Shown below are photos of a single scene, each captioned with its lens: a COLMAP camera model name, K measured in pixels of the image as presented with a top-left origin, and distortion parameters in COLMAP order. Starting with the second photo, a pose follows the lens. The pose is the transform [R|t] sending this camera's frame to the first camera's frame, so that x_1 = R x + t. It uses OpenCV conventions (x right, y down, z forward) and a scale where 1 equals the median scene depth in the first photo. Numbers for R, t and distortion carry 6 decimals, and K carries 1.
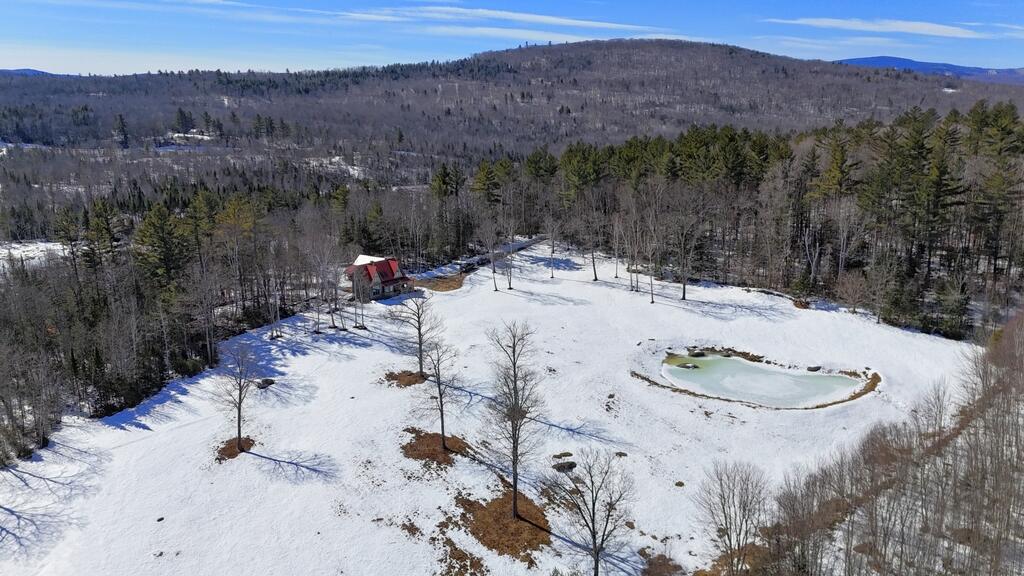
lens RADIAL K [[762.7, 0, 512.9], [0, 762.7, 283.8], [0, 0, 1]] dist [0.081370, -0.074932]
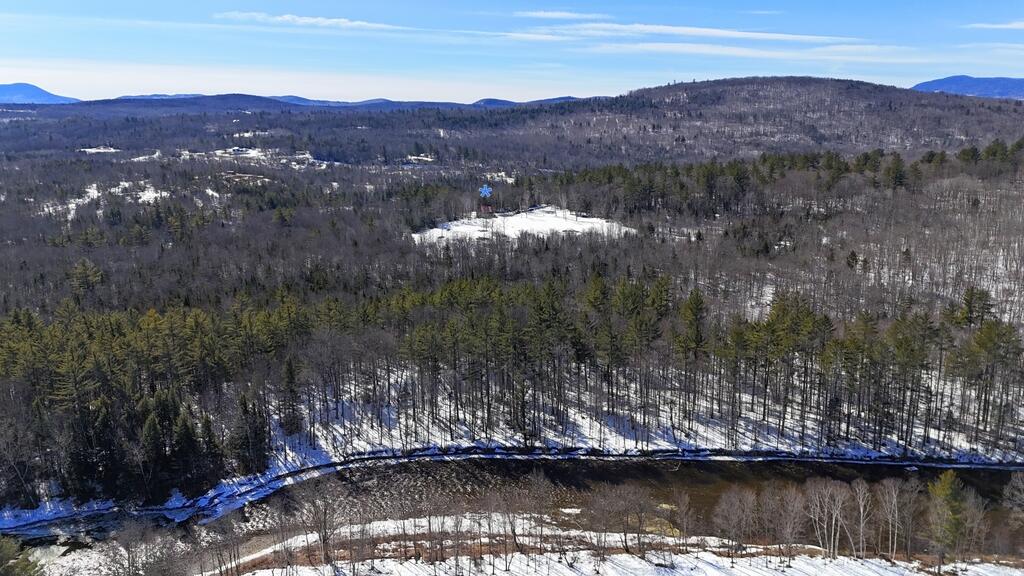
lens RADIAL K [[743.1, 0, 511.6], [0, 743.1, 278.5], [0, 0, 1]] dist [0.076221, -0.067376]
pose [[0.967741, 0.053216, -0.246263, 0.592334], [-0.058468, 0.998190, -0.014058, 0.256248], [0.245069, 0.028003, 0.969101, -1.635859]]
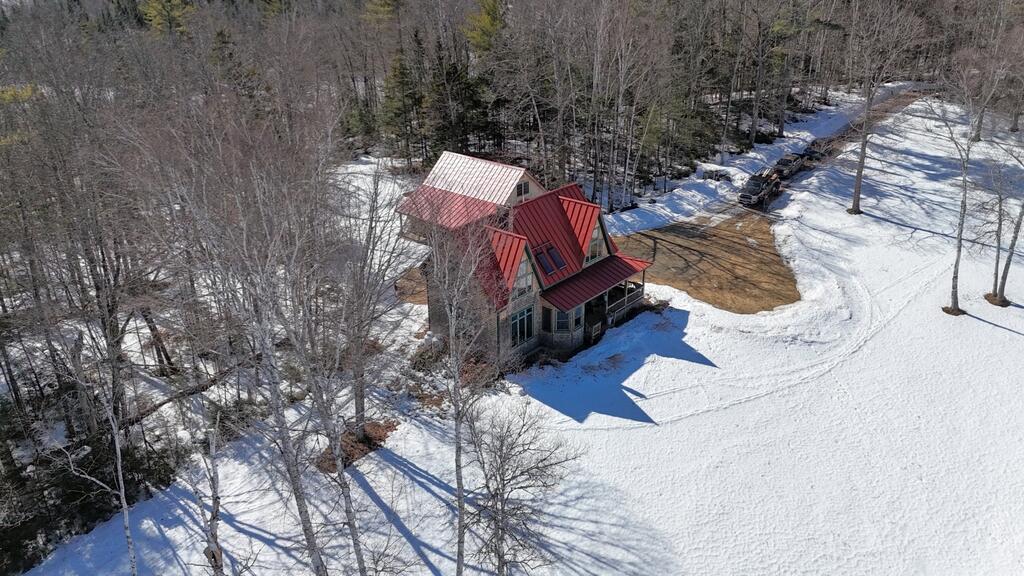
lens RADIAL K [[784.5, 0, 512.0], [0, 784.5, 288.0], [0, 0, 1]] dist [0.072130, -0.053427]
pose [[0.996685, 0.027701, -0.076501, -0.133376], [-0.012308, 0.980769, 0.194782, -0.044243], [0.080426, -0.193195, 0.977859, 0.616550]]
